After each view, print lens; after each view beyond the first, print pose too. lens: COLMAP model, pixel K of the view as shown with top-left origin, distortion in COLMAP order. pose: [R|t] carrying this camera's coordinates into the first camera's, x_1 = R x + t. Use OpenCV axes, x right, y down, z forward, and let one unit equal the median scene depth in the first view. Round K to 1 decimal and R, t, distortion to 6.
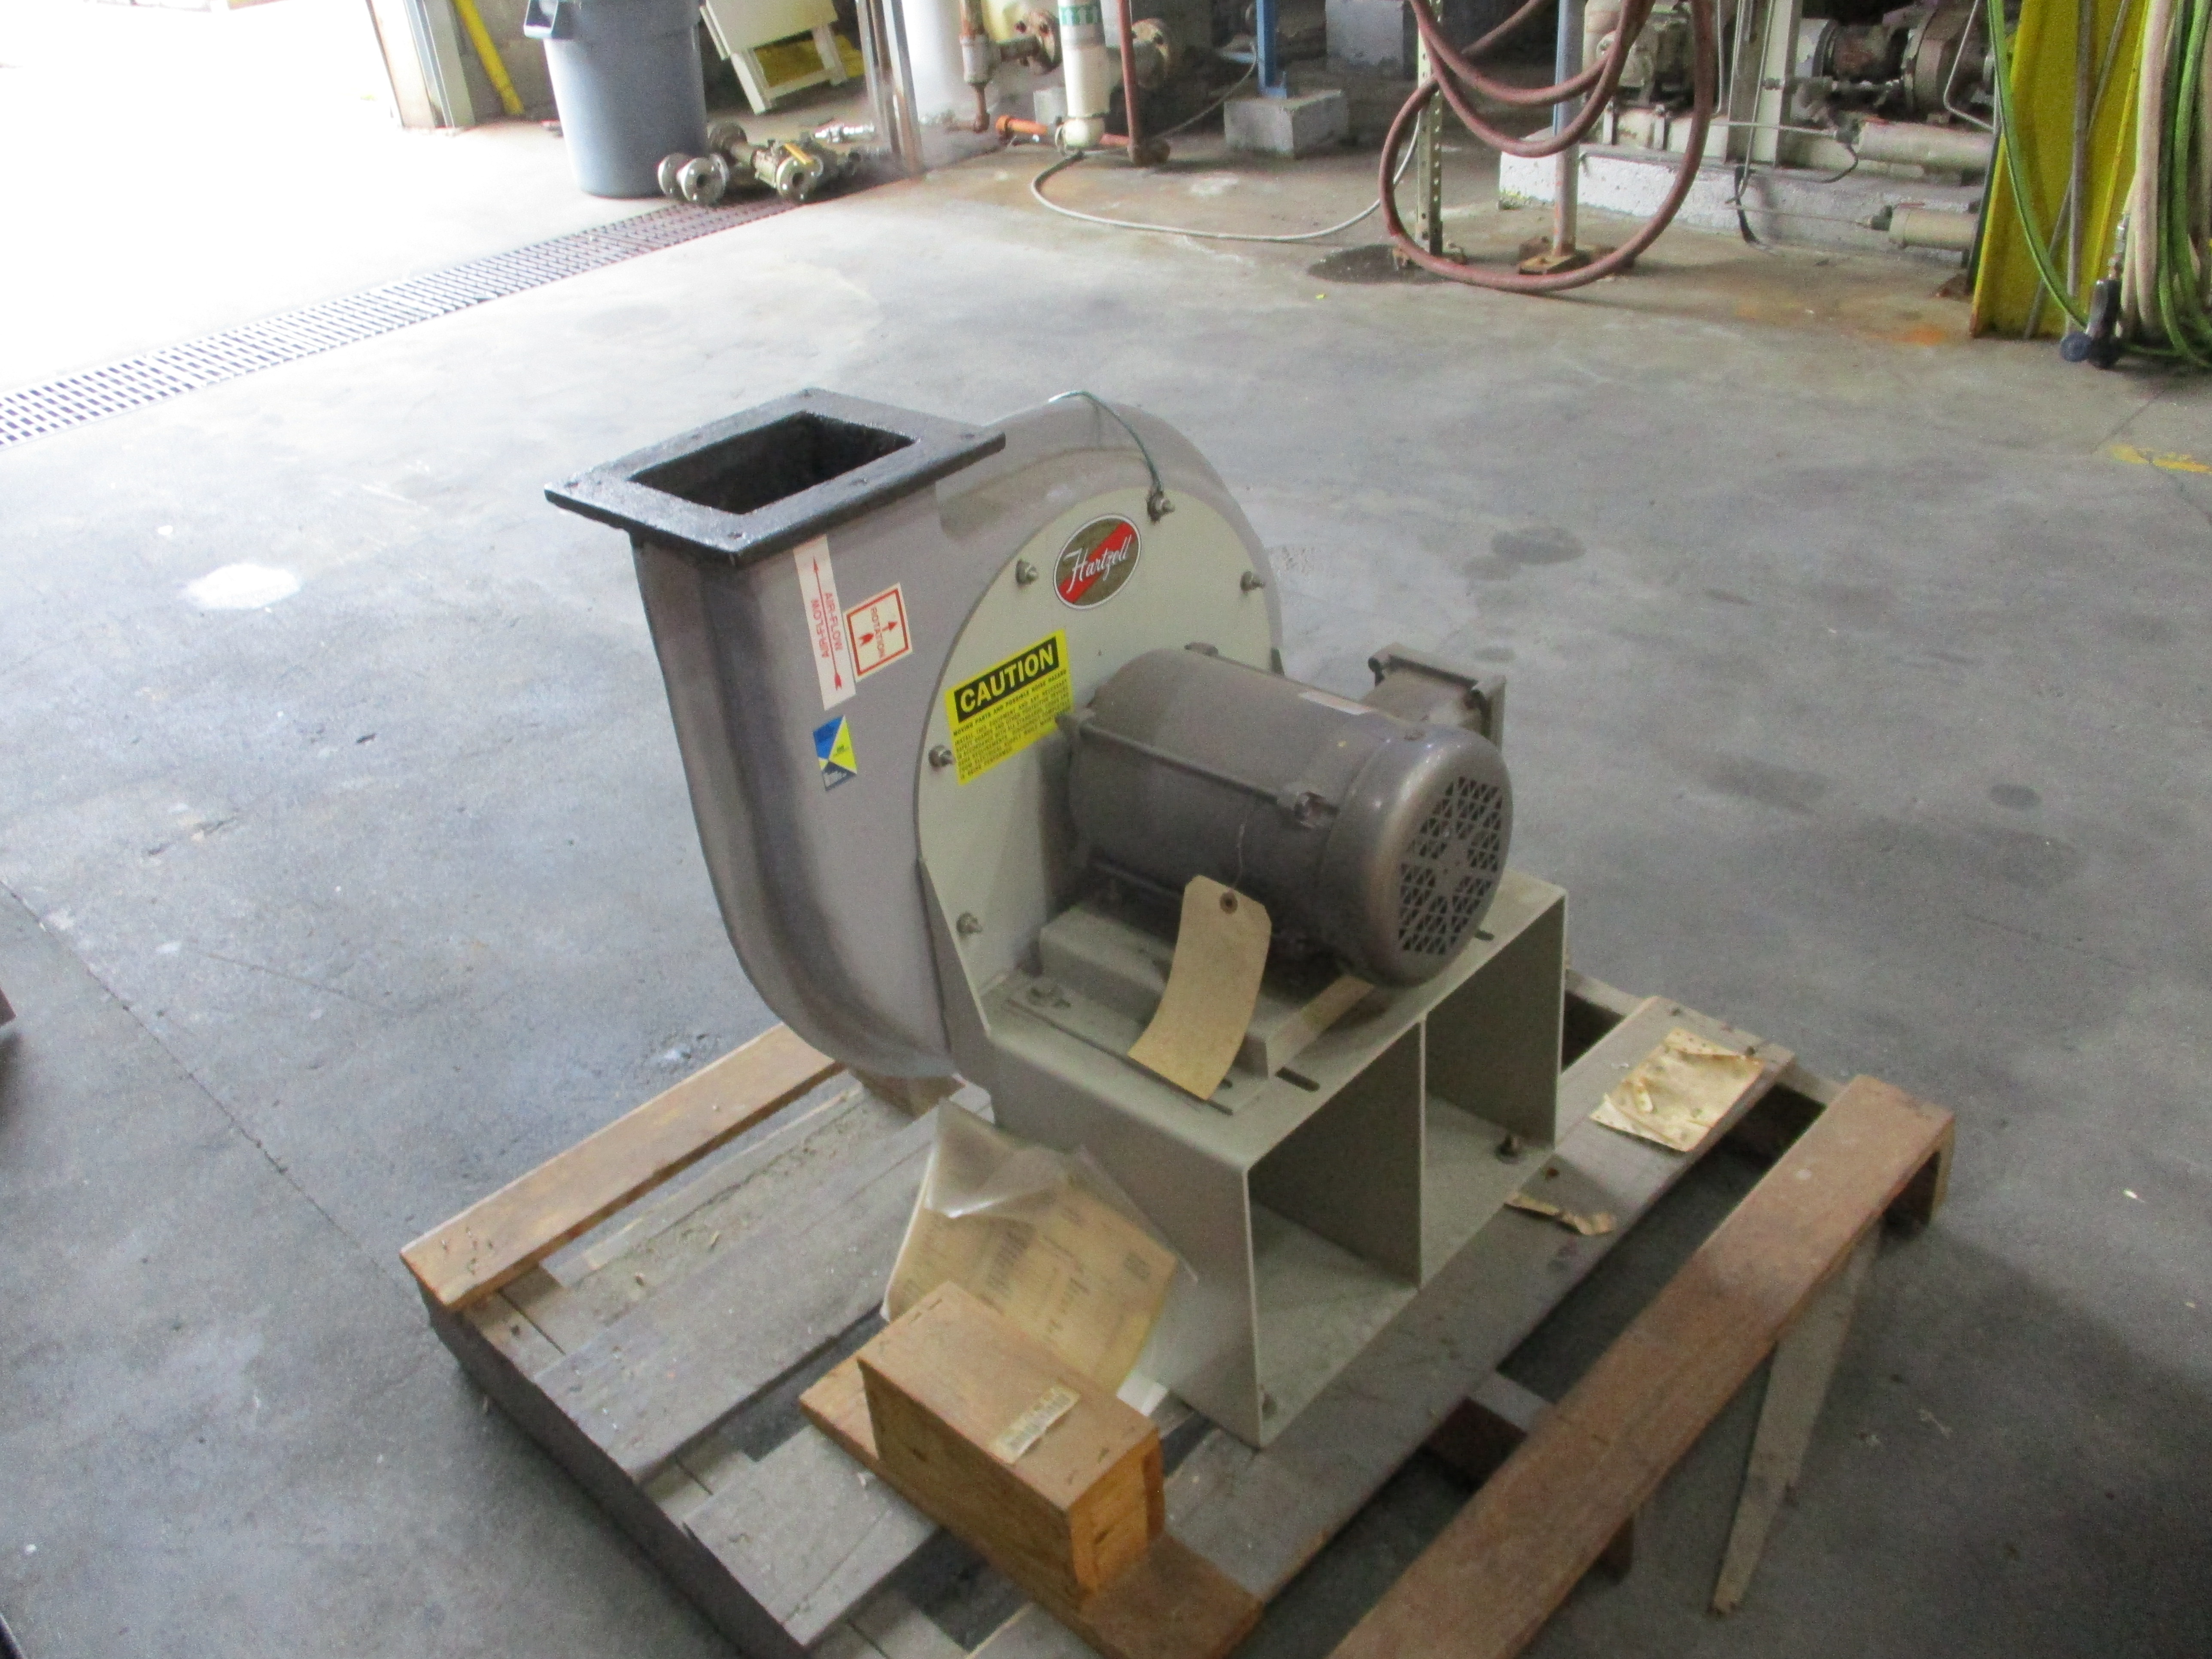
lens RADIAL K [[1812.9, 0, 1104.4], [0, 1812.9, 830.4], [0, 0, 1]] dist [-0.039073, 0.005493]
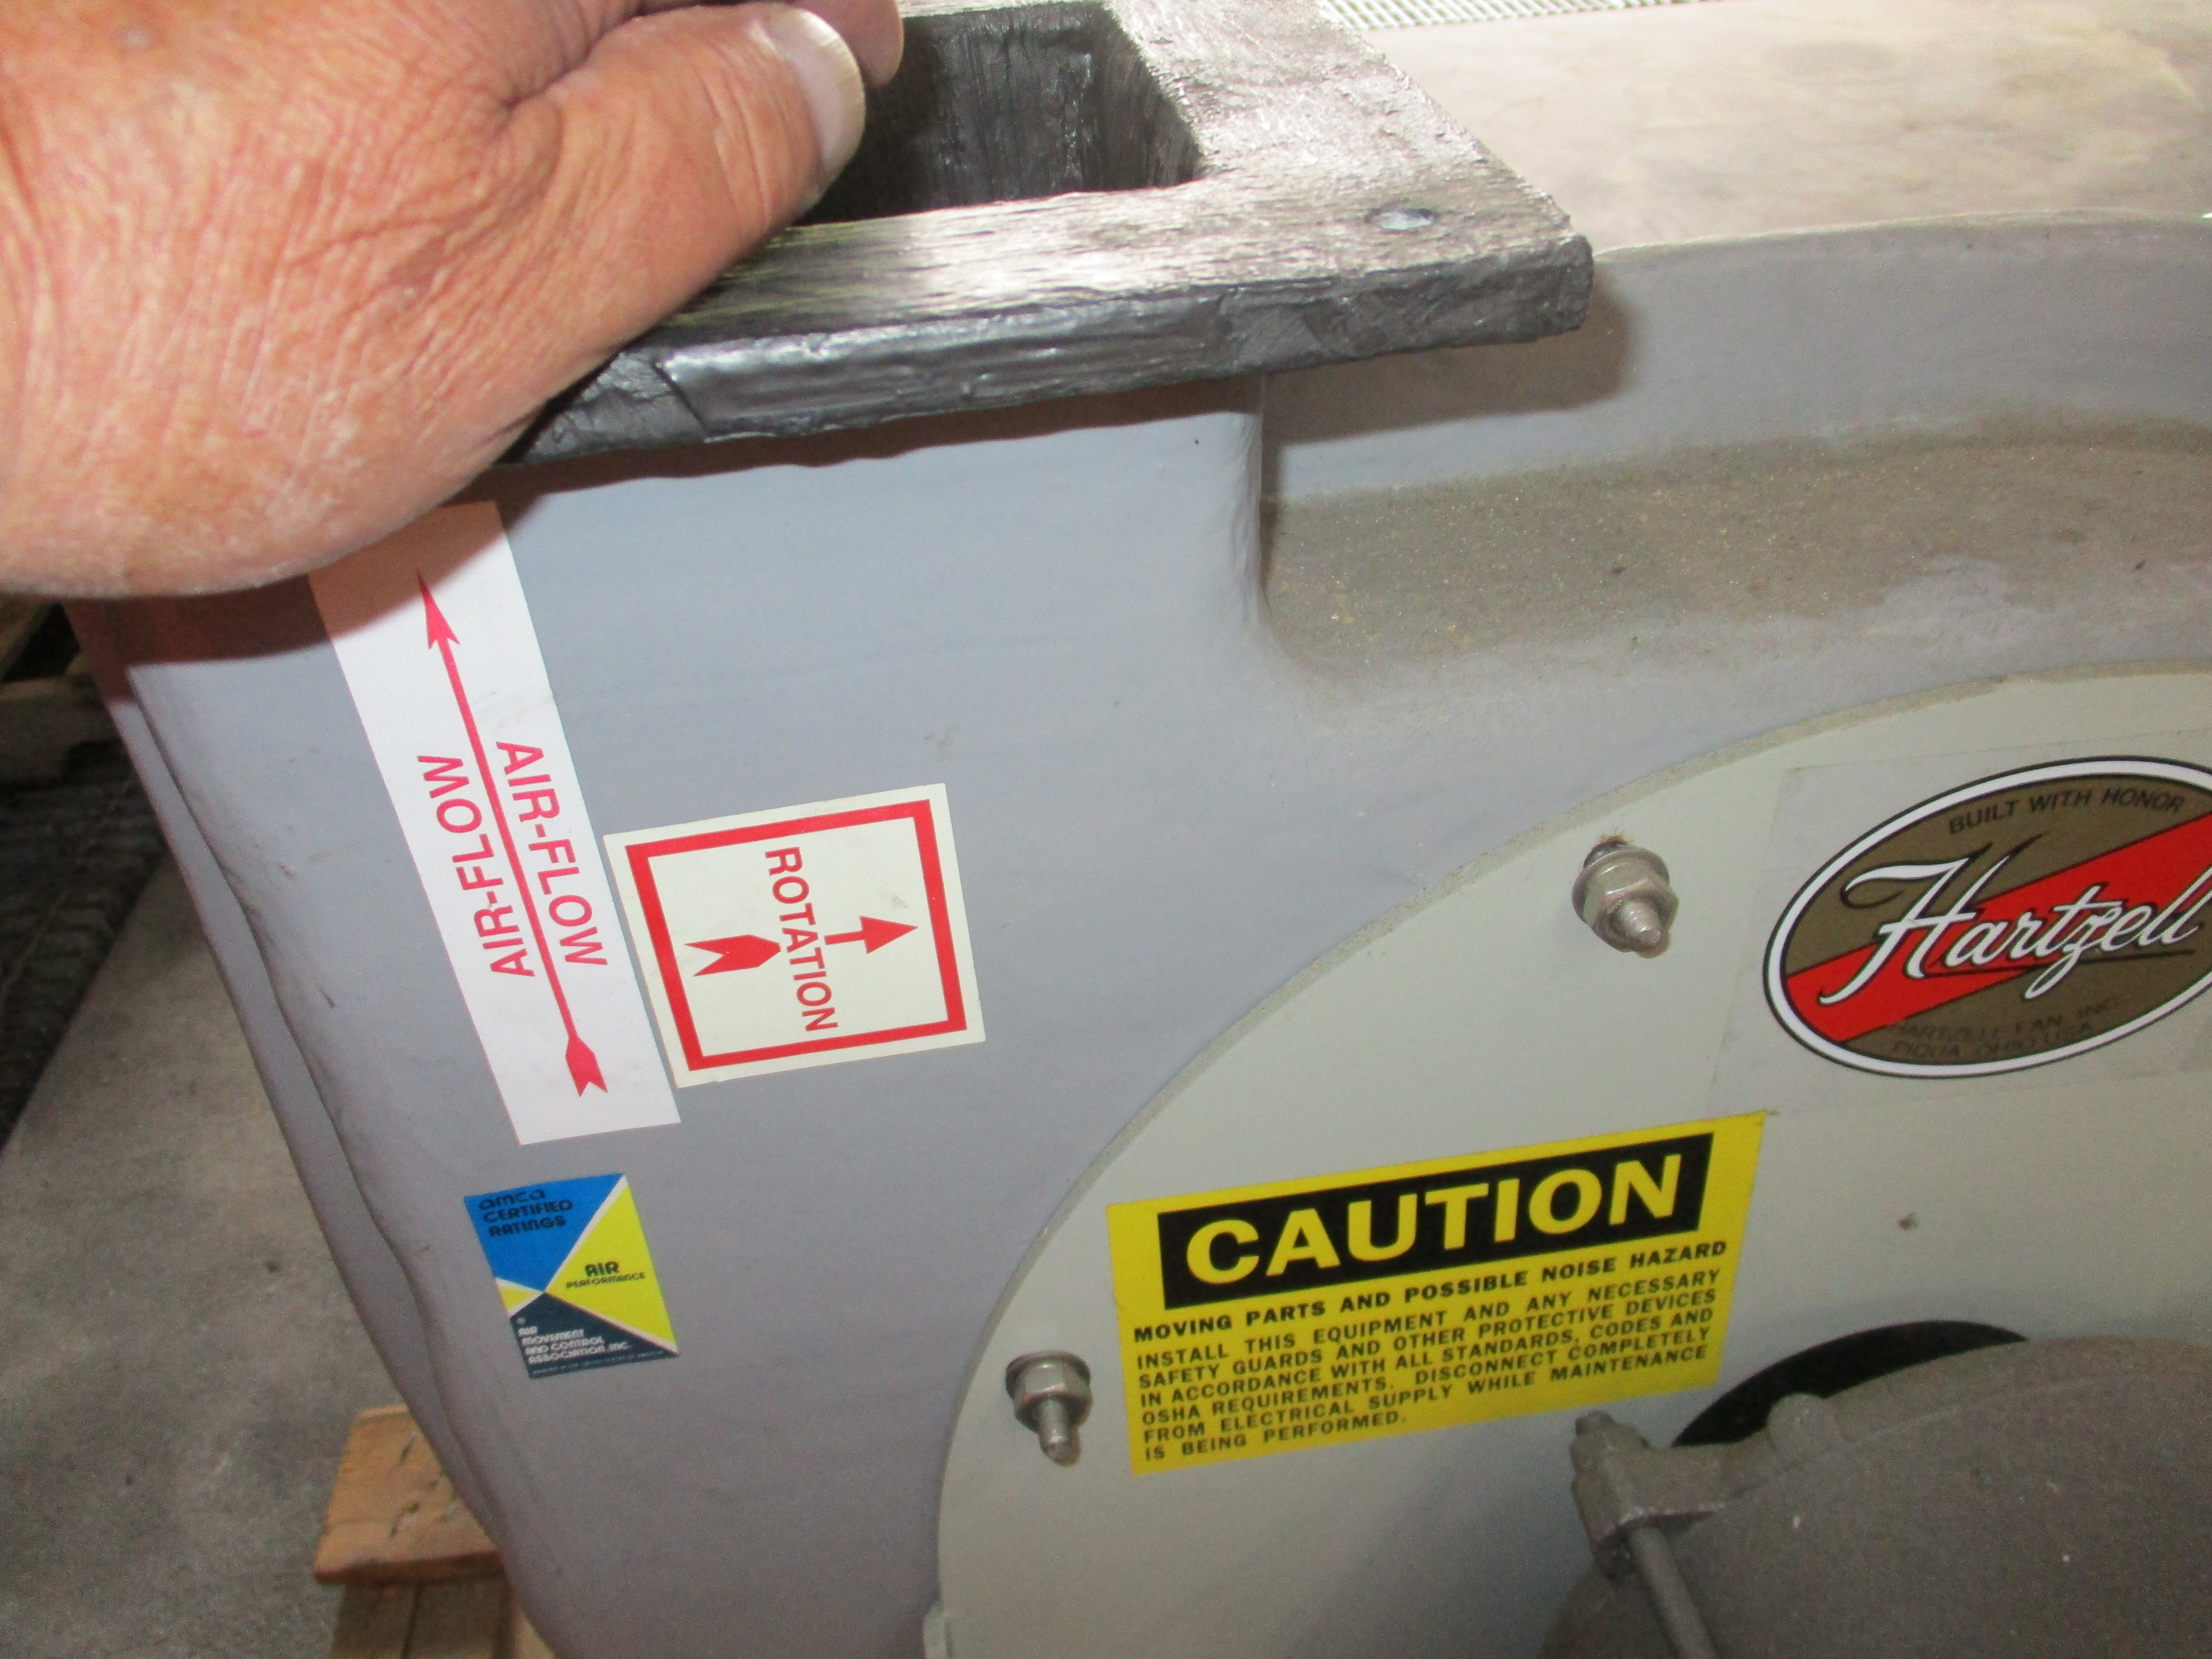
lens RADIAL K [[1812.9, 0, 1110.3], [0, 1812.9, 833.8], [0, 0, 1]] dist [-0.039073, 0.005493]
pose [[0.764599, 0.399001, -0.506150, 0.018841], [-0.335541, 0.916939, 0.215954, -0.175591], [0.550274, 0.004716, 0.834971, 0.773532]]
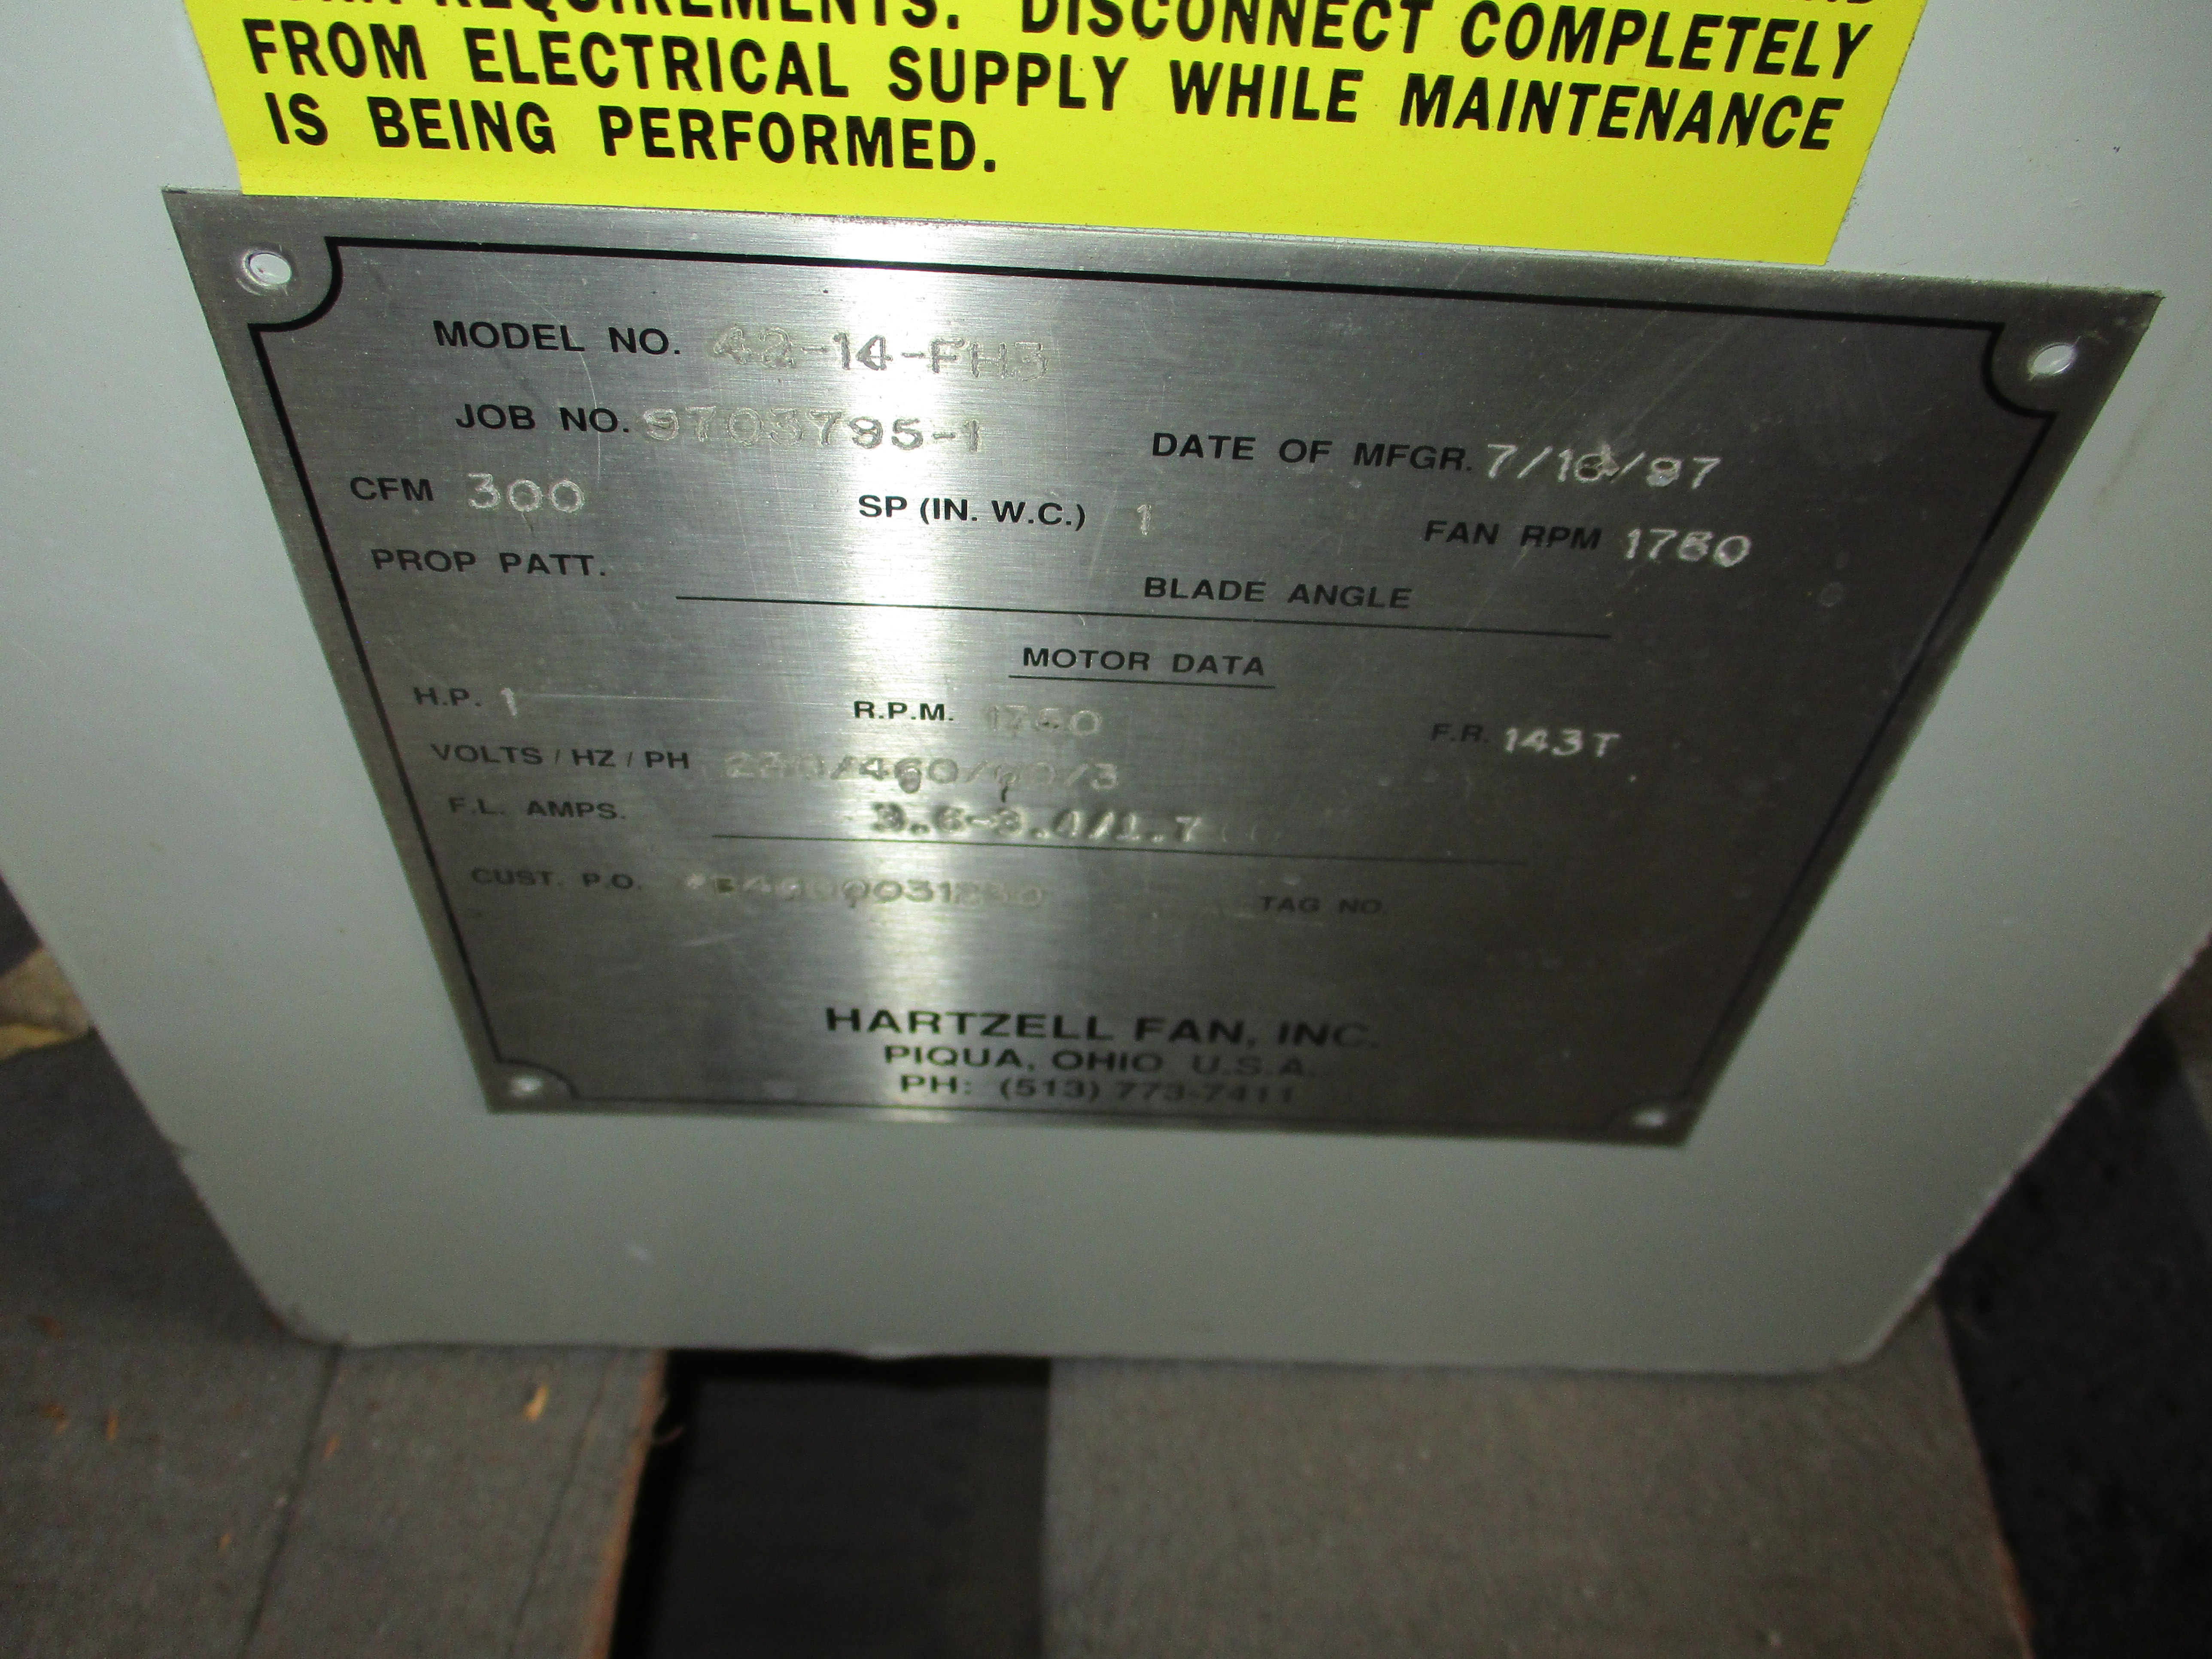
lens RADIAL K [[1812.9, 0, 1102.2], [0, 1812.9, 827.4], [0, 0, 1]] dist [-0.039073, 0.005493]
pose [[0.676158, 0.631984, -0.378690, 0.016194], [-0.474792, 0.766806, 0.431950, -0.069512], [0.563368, -0.112267, 0.818543, 0.941049]]
